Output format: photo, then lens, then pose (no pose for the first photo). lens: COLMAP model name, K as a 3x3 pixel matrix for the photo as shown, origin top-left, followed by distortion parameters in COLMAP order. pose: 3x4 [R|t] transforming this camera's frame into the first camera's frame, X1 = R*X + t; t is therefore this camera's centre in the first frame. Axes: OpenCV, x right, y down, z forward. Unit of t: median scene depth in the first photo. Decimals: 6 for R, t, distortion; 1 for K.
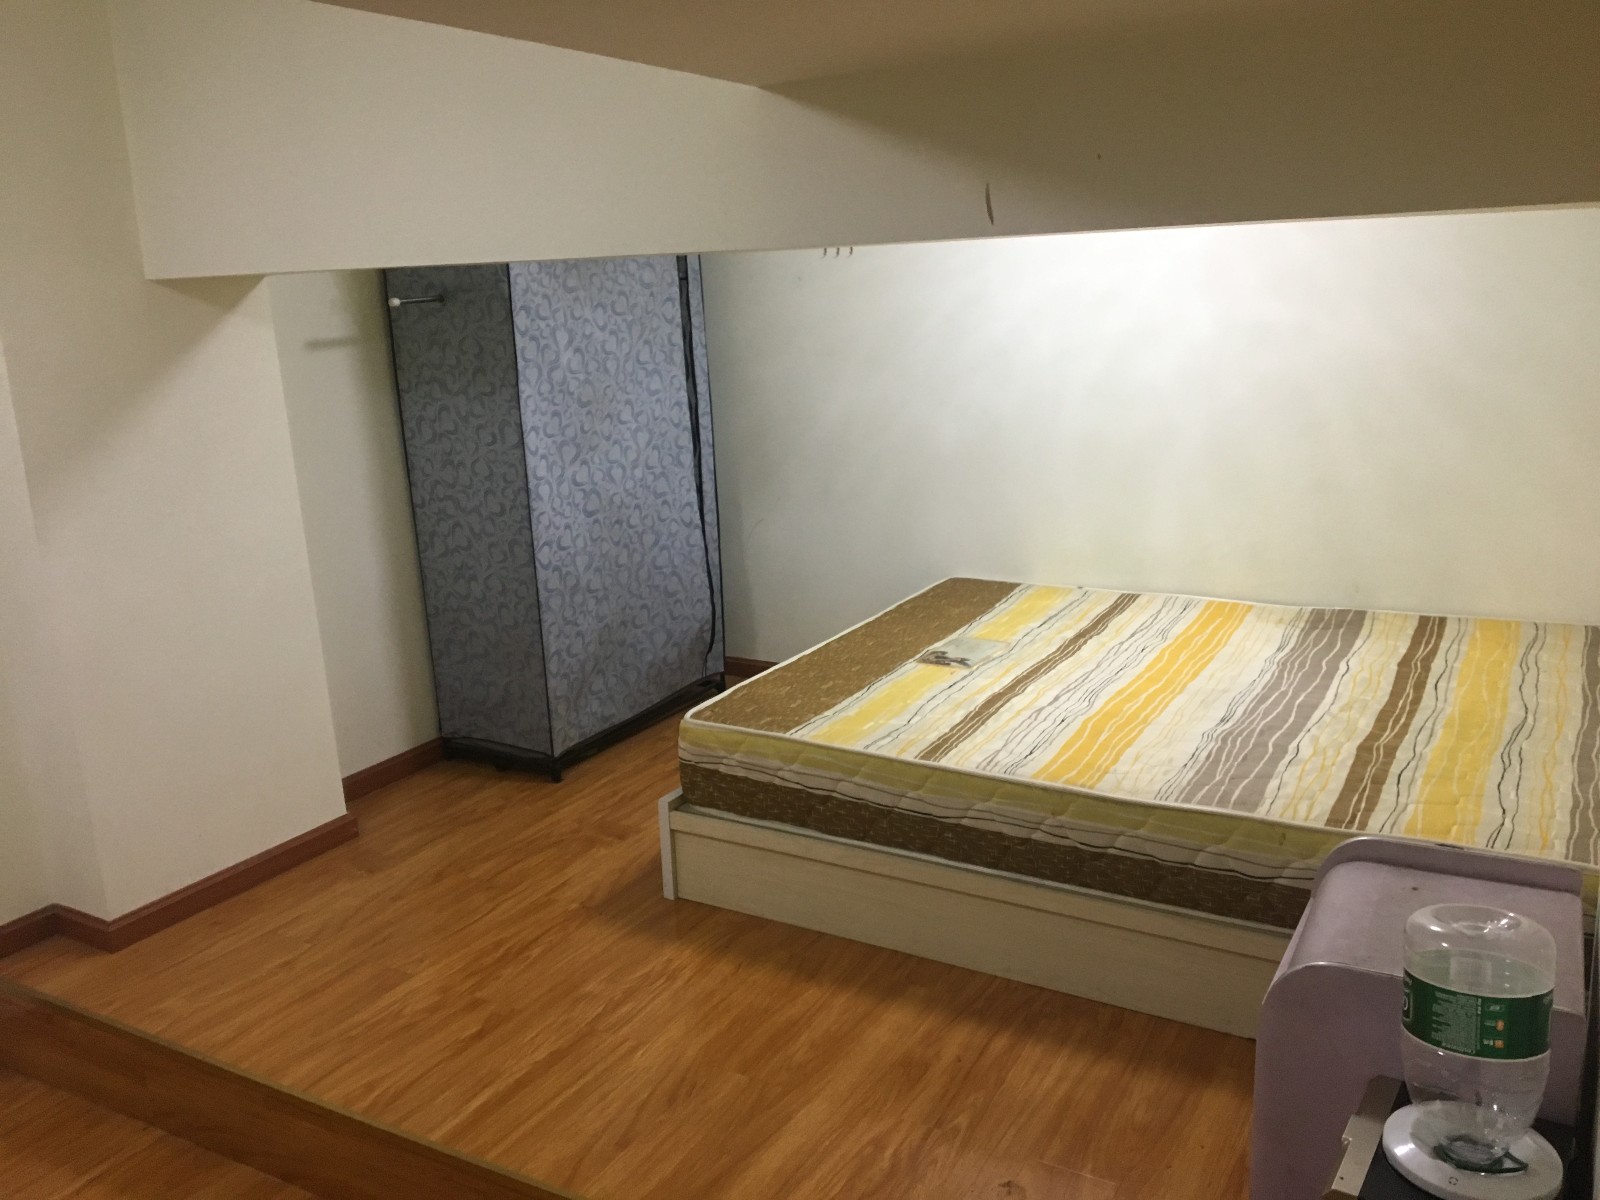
lens RADIAL K [[1366.5, 0, 800.0], [0, 1366.5, 600.0], [0, 0, 1]] dist [0.116095, -0.162734]
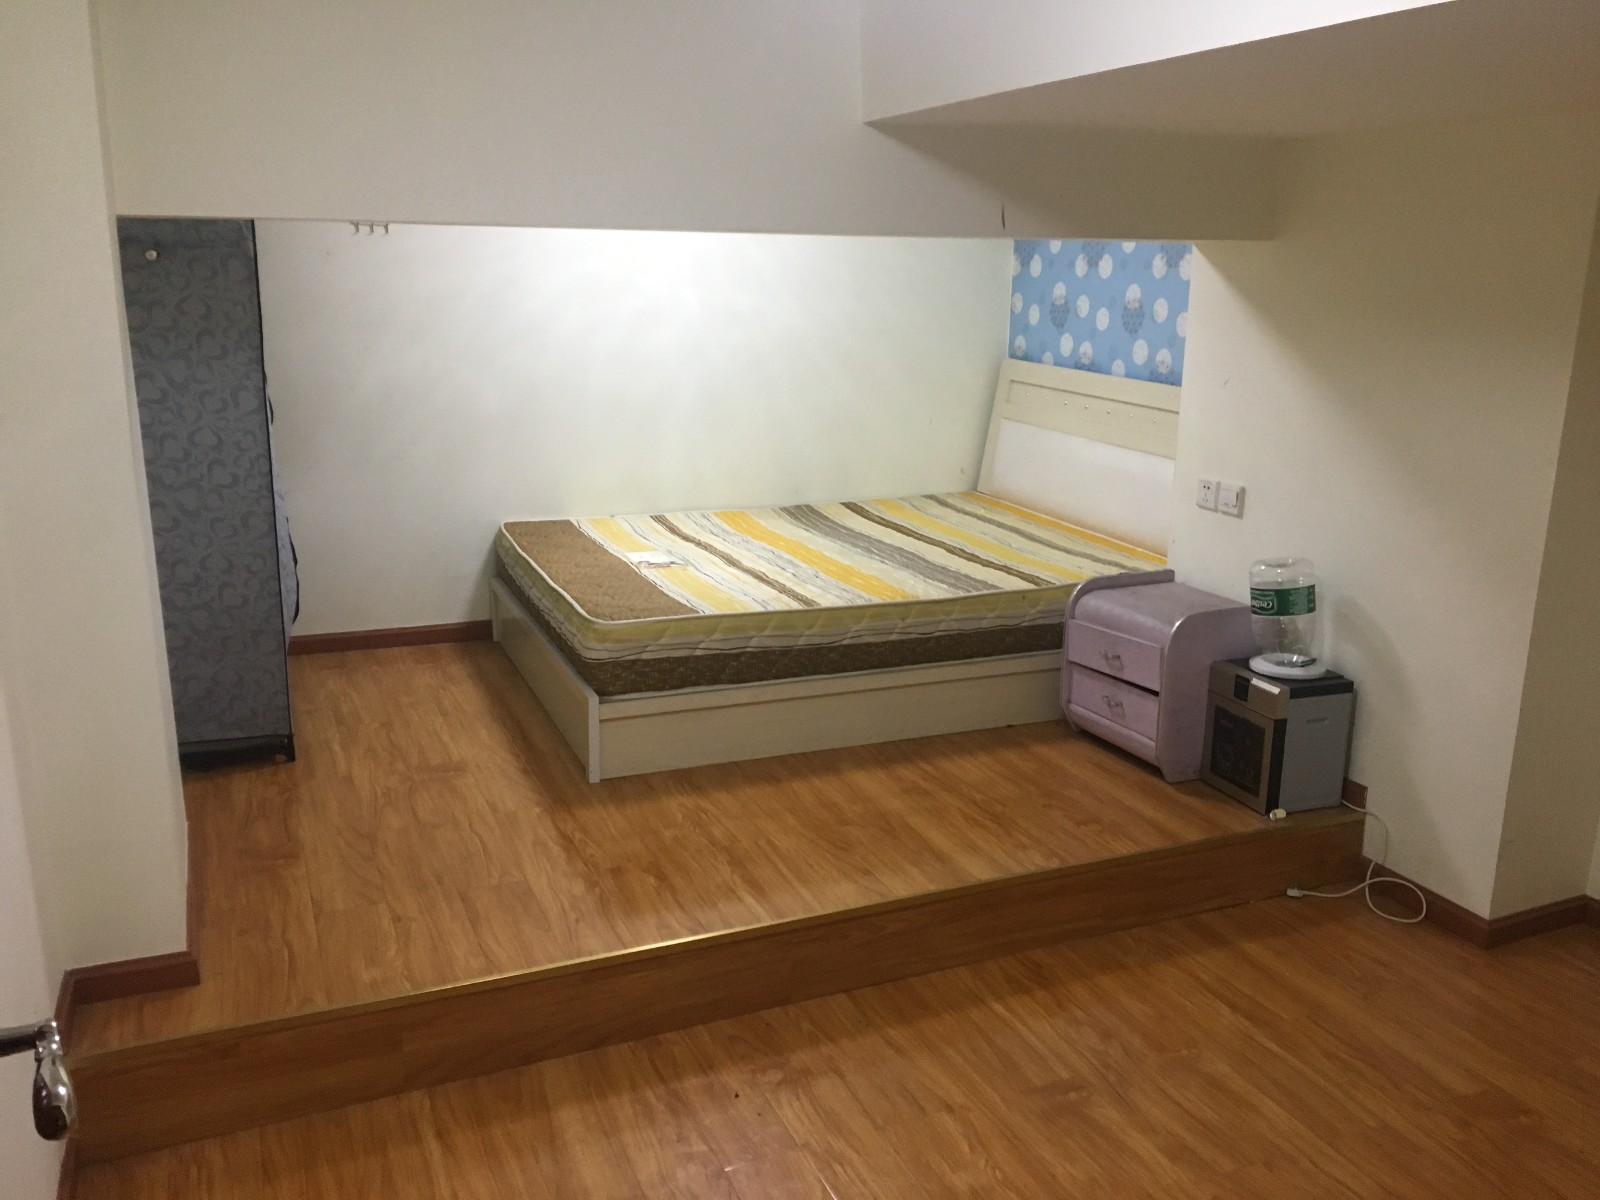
lens RADIAL K [[1366.5, 0, 800.0], [0, 1366.5, 600.0], [0, 0, 1]] dist [0.116095, -0.162734]
pose [[0.594321, -0.144323, 0.791172, -0.903891], [0.154651, 0.985915, 0.063675, 0.017631], [-0.789219, 0.084513, 0.608269, 0.144001]]
